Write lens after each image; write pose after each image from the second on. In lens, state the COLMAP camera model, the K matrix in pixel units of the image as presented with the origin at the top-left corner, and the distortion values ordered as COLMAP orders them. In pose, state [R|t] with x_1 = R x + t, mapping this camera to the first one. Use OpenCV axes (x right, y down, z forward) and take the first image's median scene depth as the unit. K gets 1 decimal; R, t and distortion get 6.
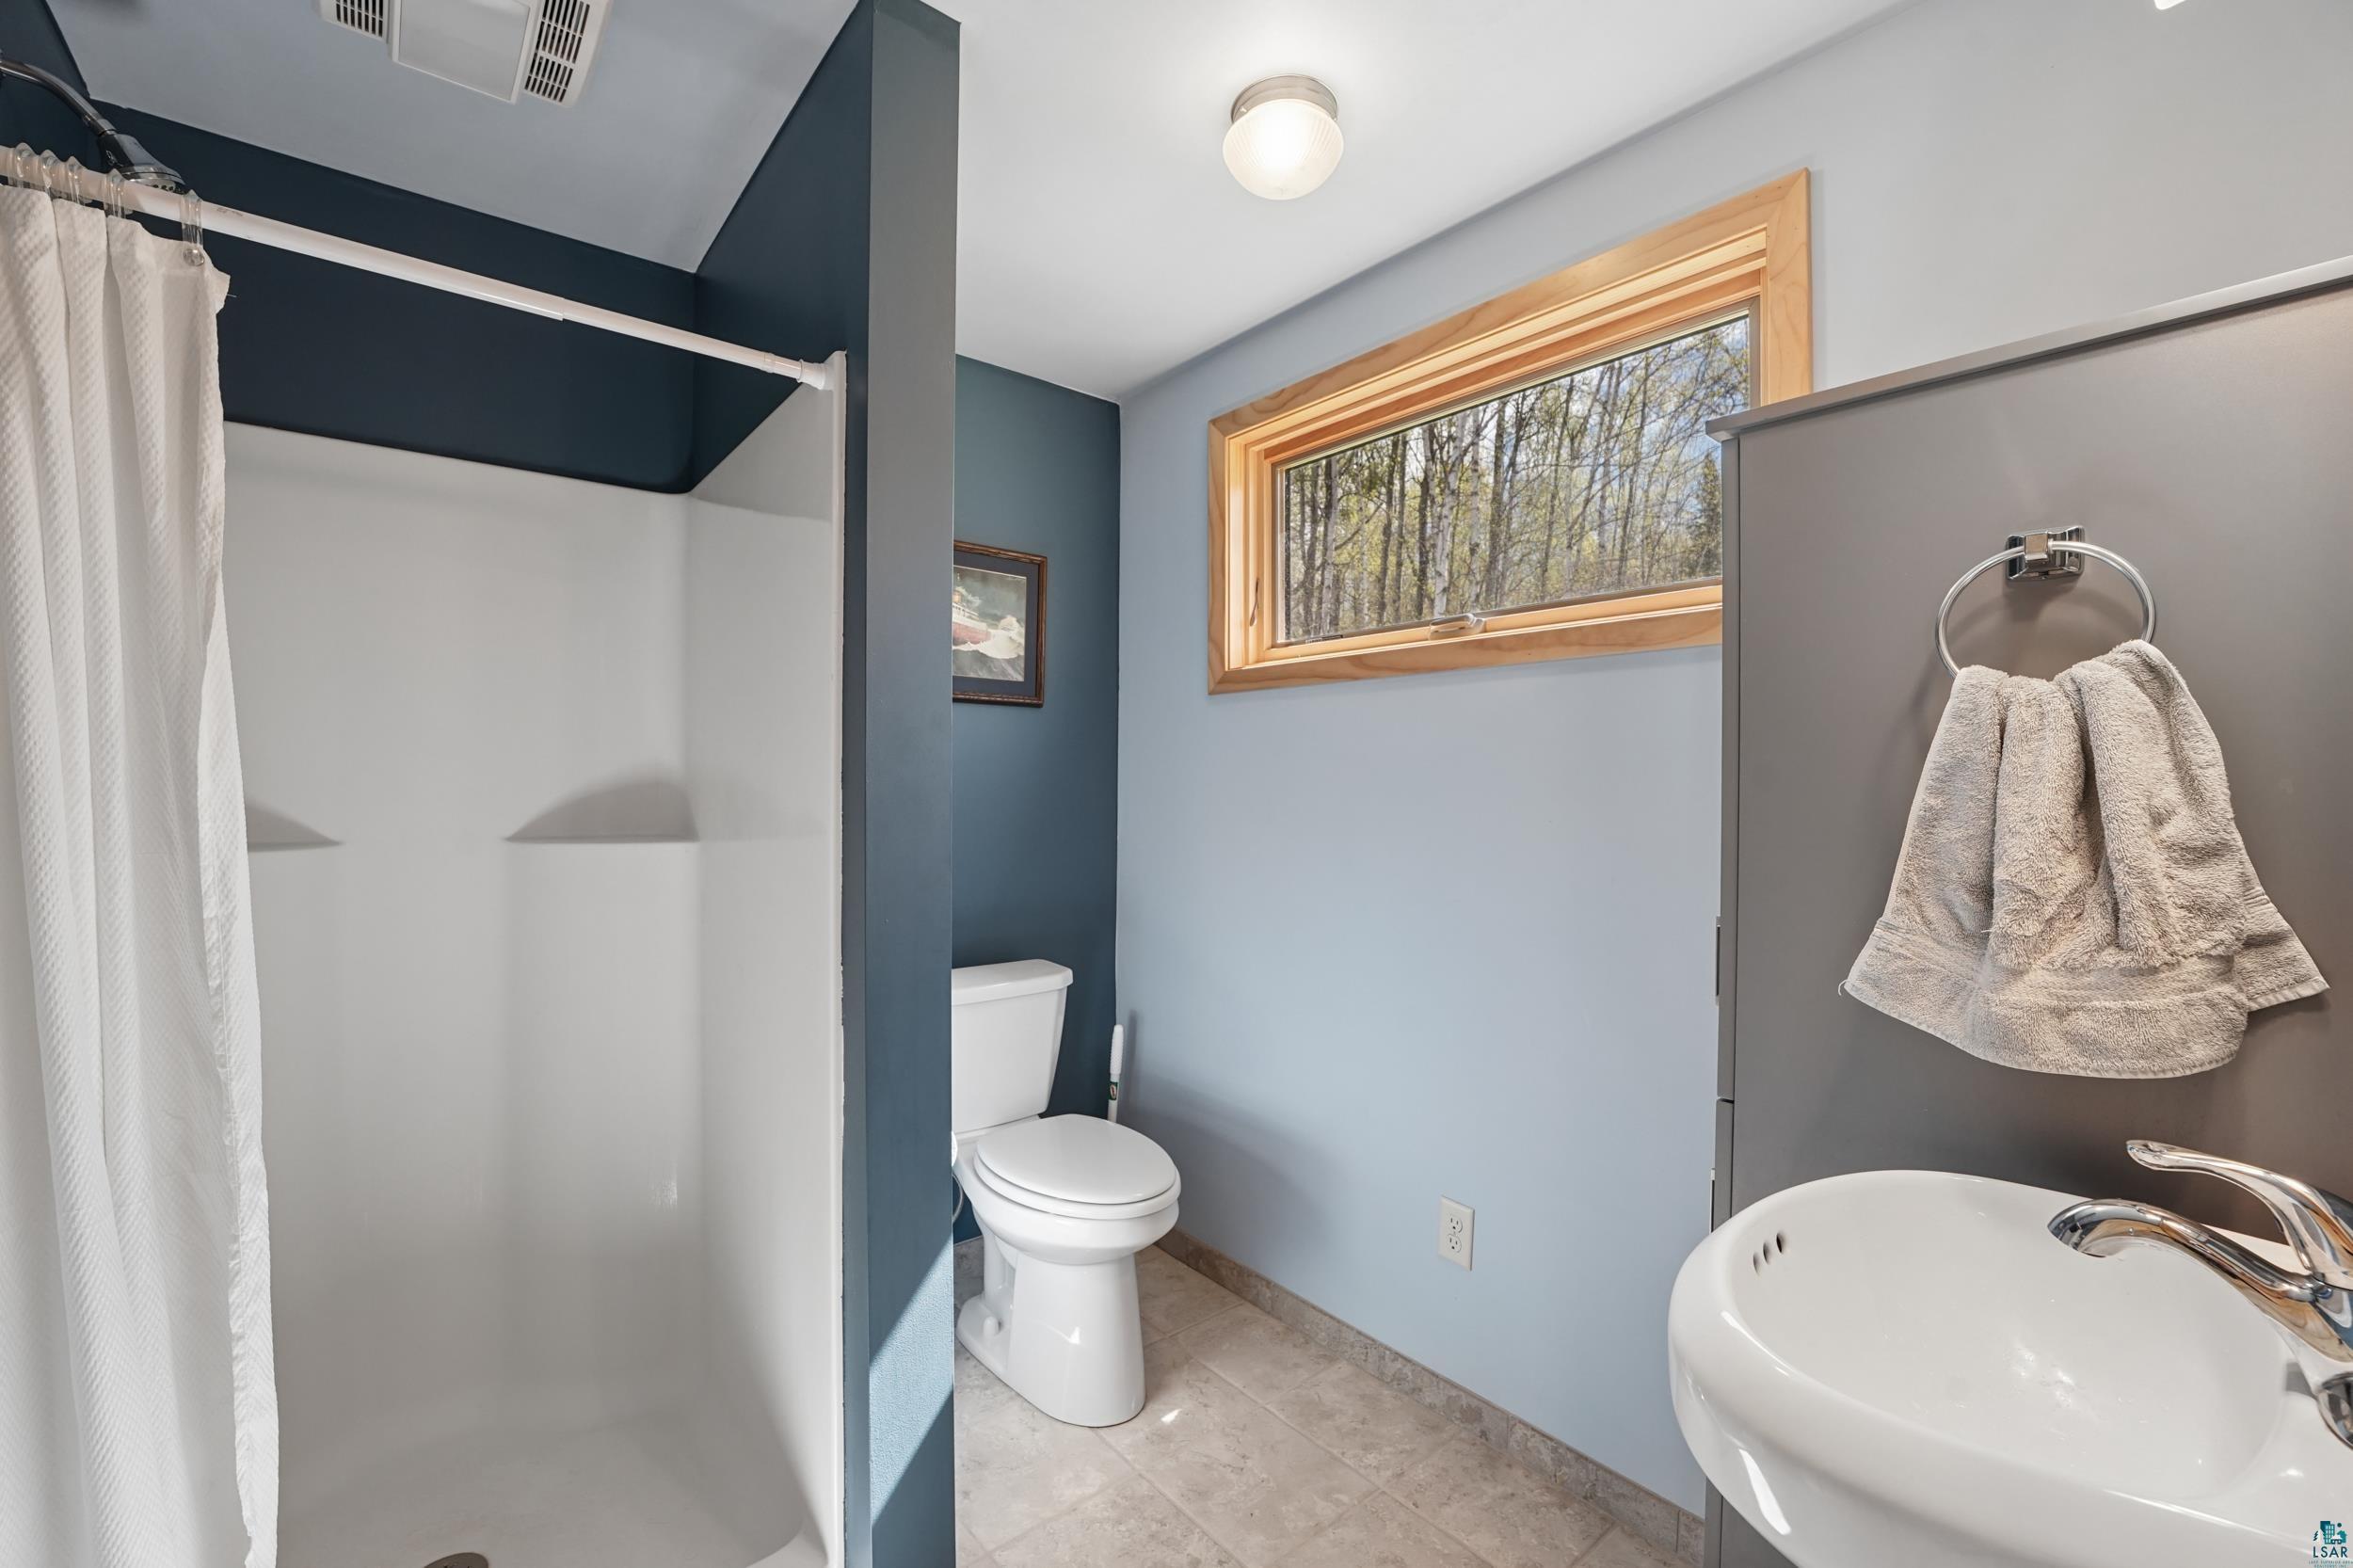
lens RADIAL K [[972.2, 0, 1176.5], [0, 972.2, 784.0], [0, 0, 1]] dist [-0.024699, 0.000046]
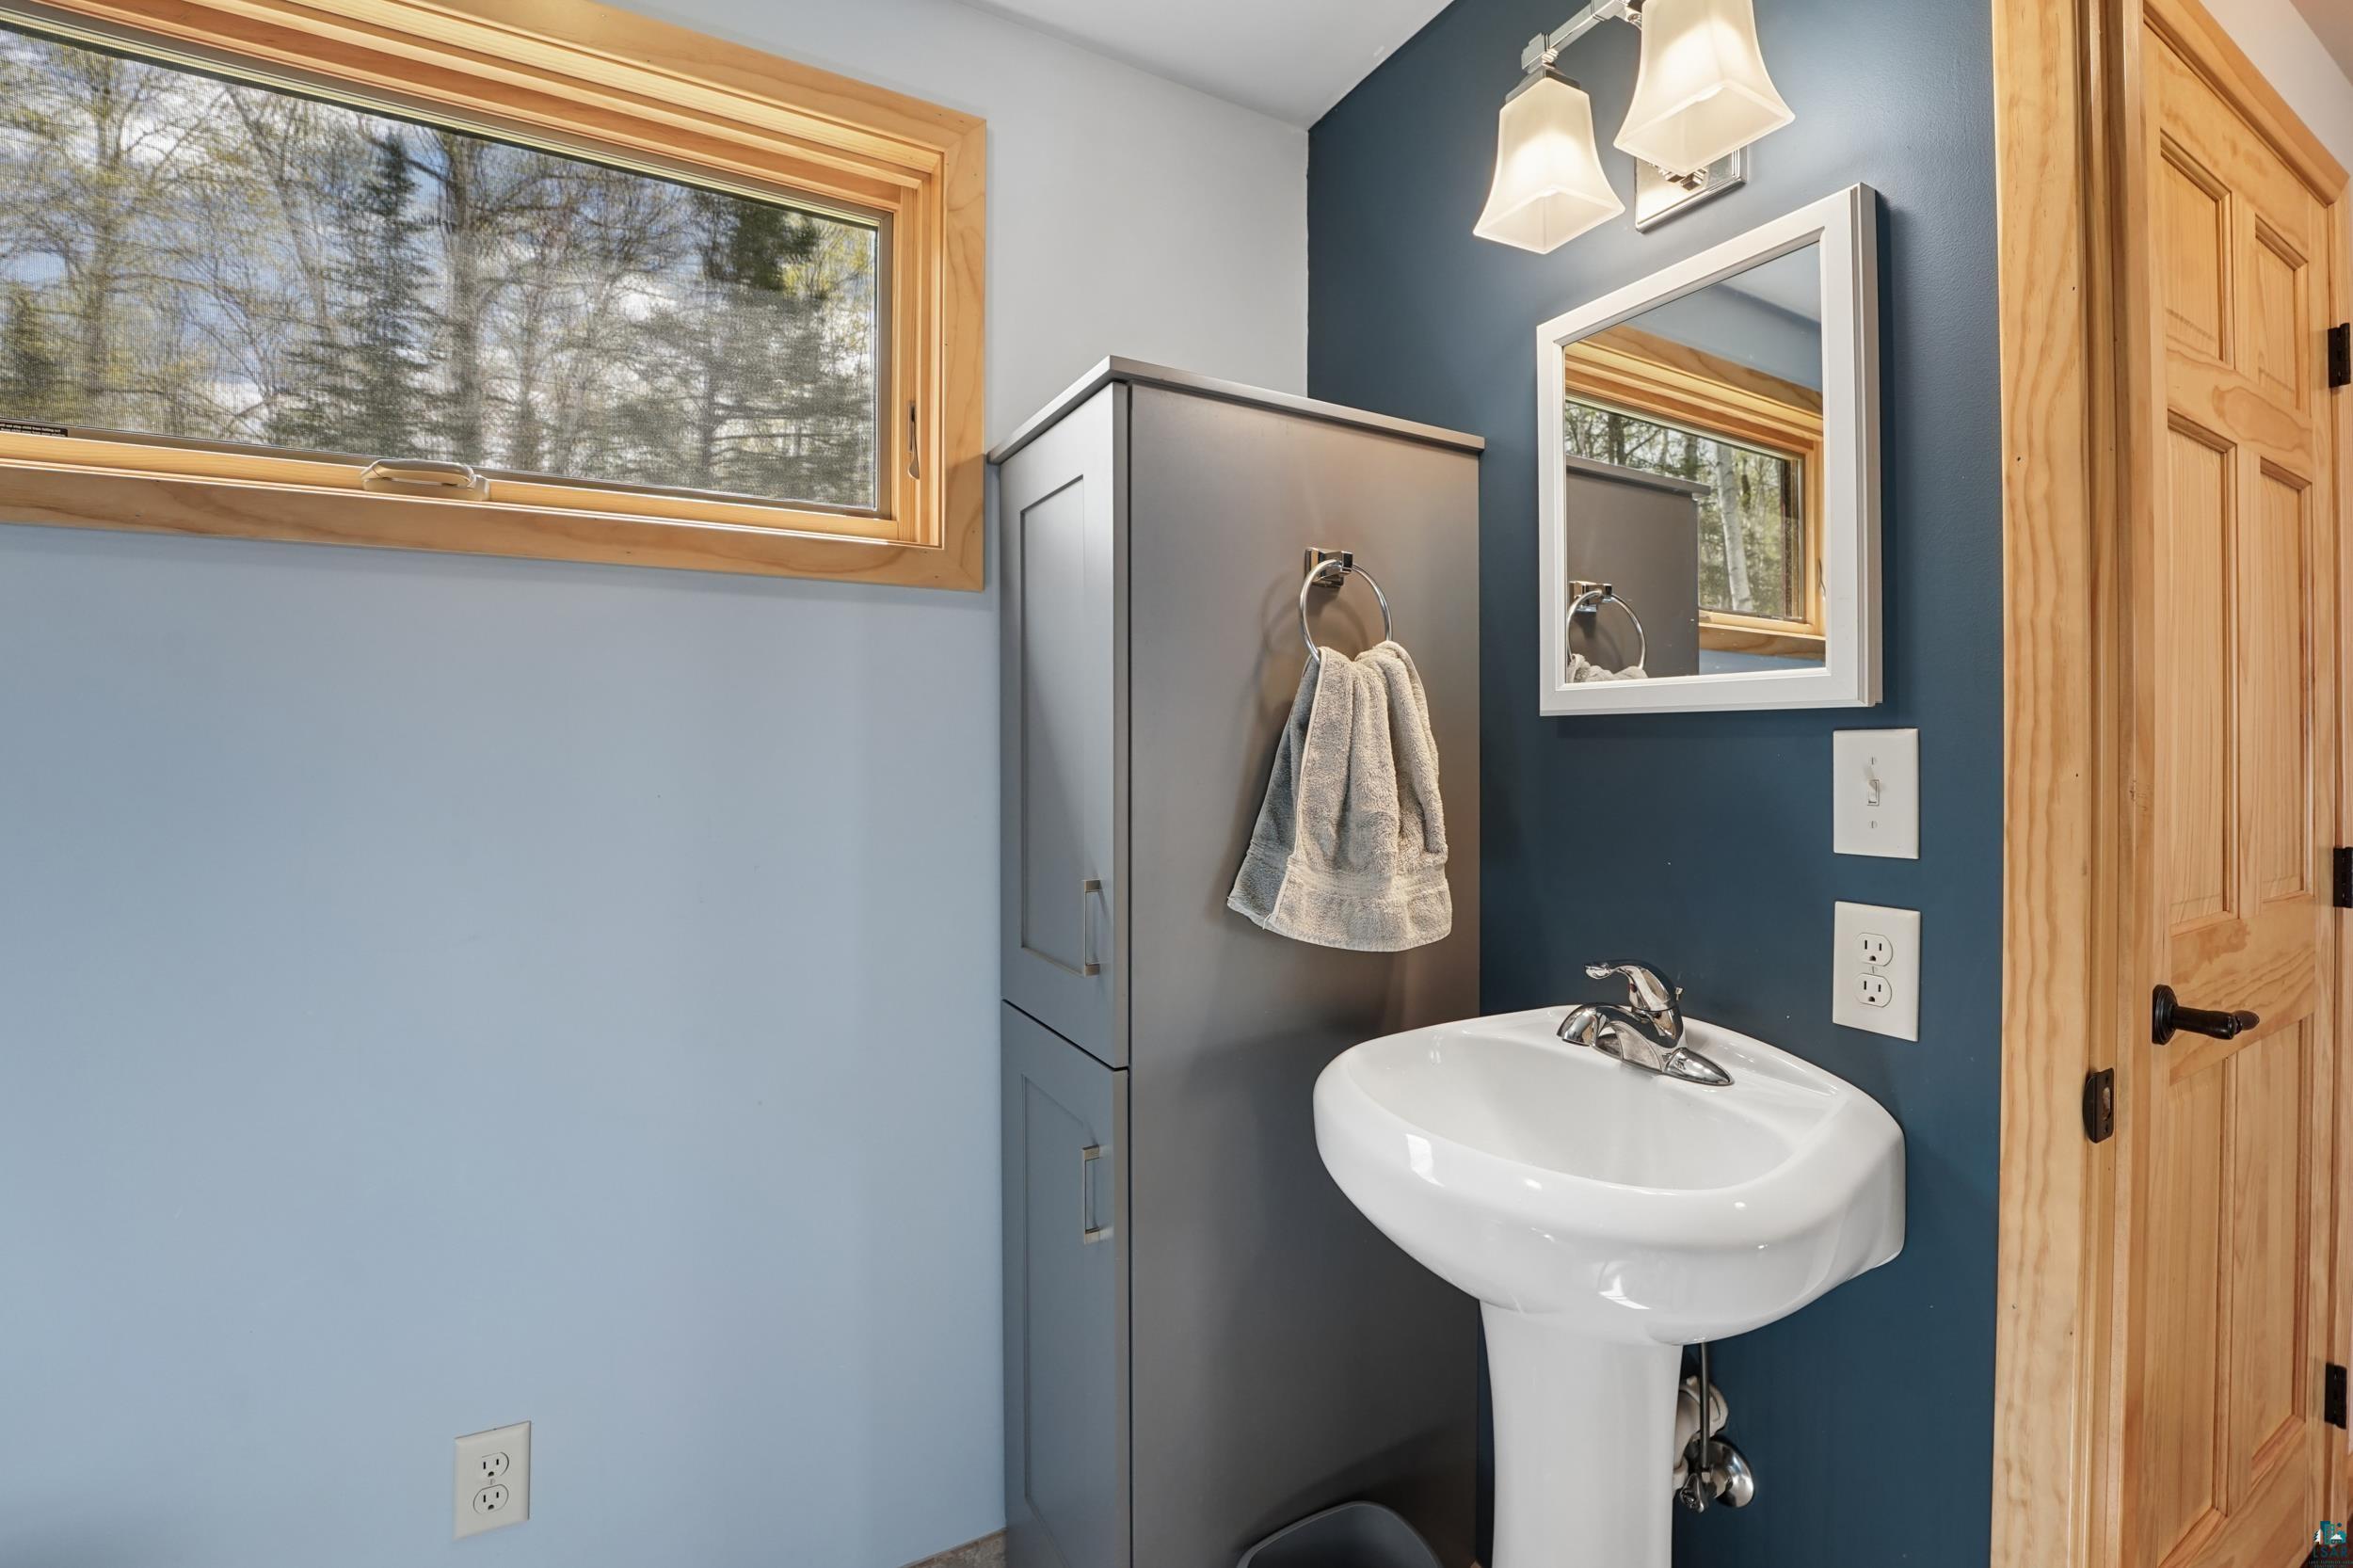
lens RADIAL K [[969.8, 0, 1178.0], [0, 969.8, 764.9], [0, 0, 1]] dist [-0.025267, 0.000035]
pose [[0.157189, -0.020942, 0.987346, -0.460067], [0.006859, 0.999774, 0.020114, 0.006066], [-0.987545, 0.003610, 0.157297, 0.986675]]
